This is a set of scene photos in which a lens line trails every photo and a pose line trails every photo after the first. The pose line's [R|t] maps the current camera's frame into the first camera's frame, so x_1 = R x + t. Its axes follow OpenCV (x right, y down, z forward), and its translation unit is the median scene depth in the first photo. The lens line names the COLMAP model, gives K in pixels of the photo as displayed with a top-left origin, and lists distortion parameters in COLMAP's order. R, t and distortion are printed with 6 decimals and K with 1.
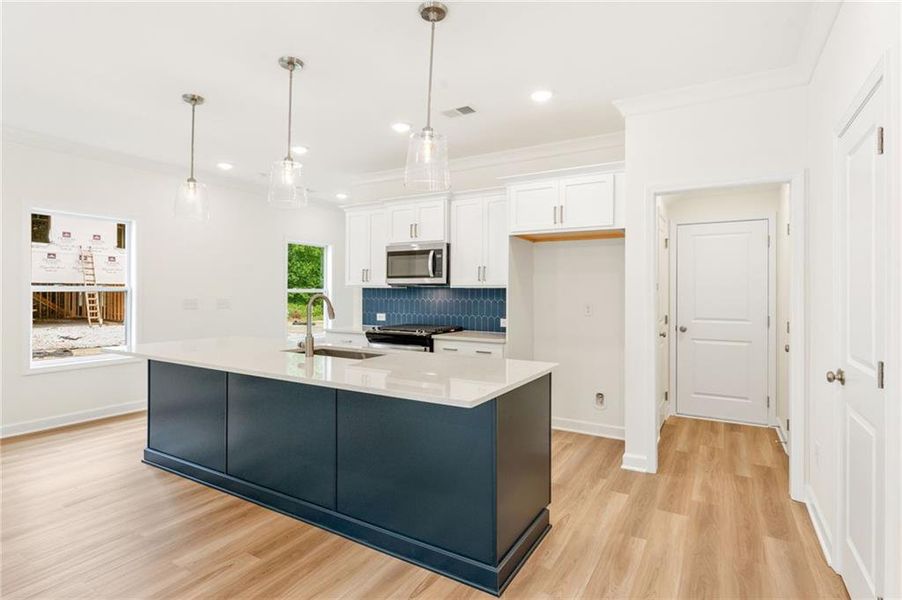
lens RADIAL K [[457.4, 0, 451.5], [0, 457.4, 288.7], [0, 0, 1]] dist [0.000952, 0.000233]
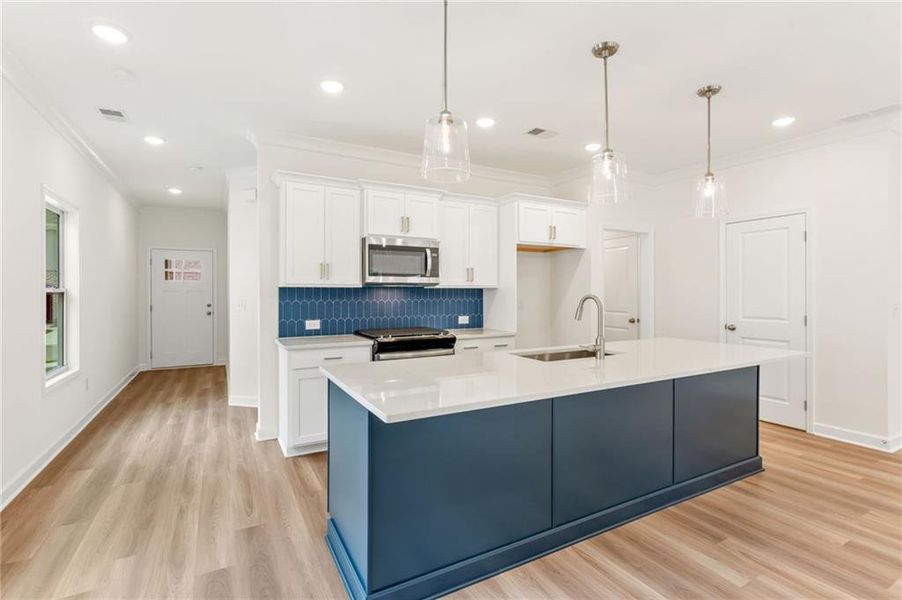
lens RADIAL K [[424.1, 0, 454.4], [0, 424.1, 290.1], [0, 0, 1]] dist [-0.001200, -0.000203]
pose [[0.506302, -0.000815, 0.862356, -0.780567], [-0.002714, 0.999993, 0.002538, 0.000451], [-0.862352, -0.003625, 0.506297, 0.509406]]
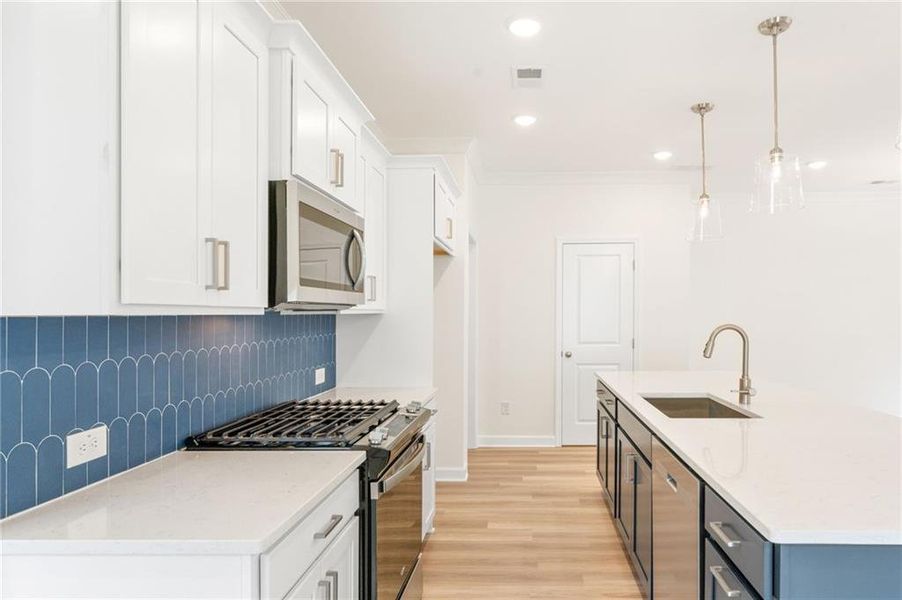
lens RADIAL K [[538.4, 0, 513.4], [0, 538.4, 315.3], [0, 0, 1]] dist [0.000807, 0.000812]
pose [[-0.486870, -0.008397, 0.873434, -0.578194], [-0.004399, 0.999965, 0.007161, -0.005751], [-0.873463, -0.000356, -0.486890, 1.129191]]
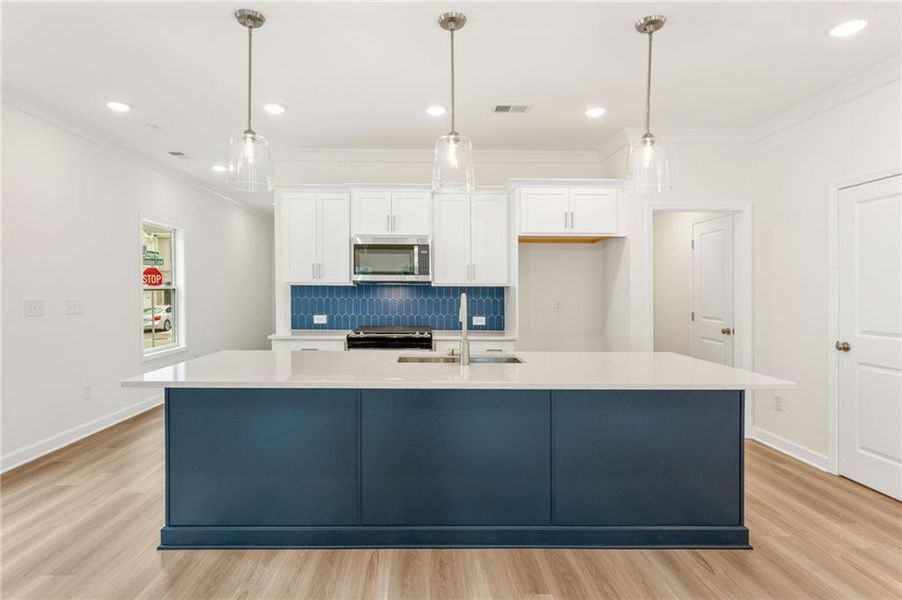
lens RADIAL K [[470.6, 0, 429.7], [0, 470.6, 291.5], [0, 0, 1]] dist [0.000531, -0.000025]
pose [[0.853568, -0.001641, 0.520979, -0.522175], [-0.004856, 0.999927, 0.011106, -0.001290], [-0.520959, -0.012010, 0.853497, 0.169398]]
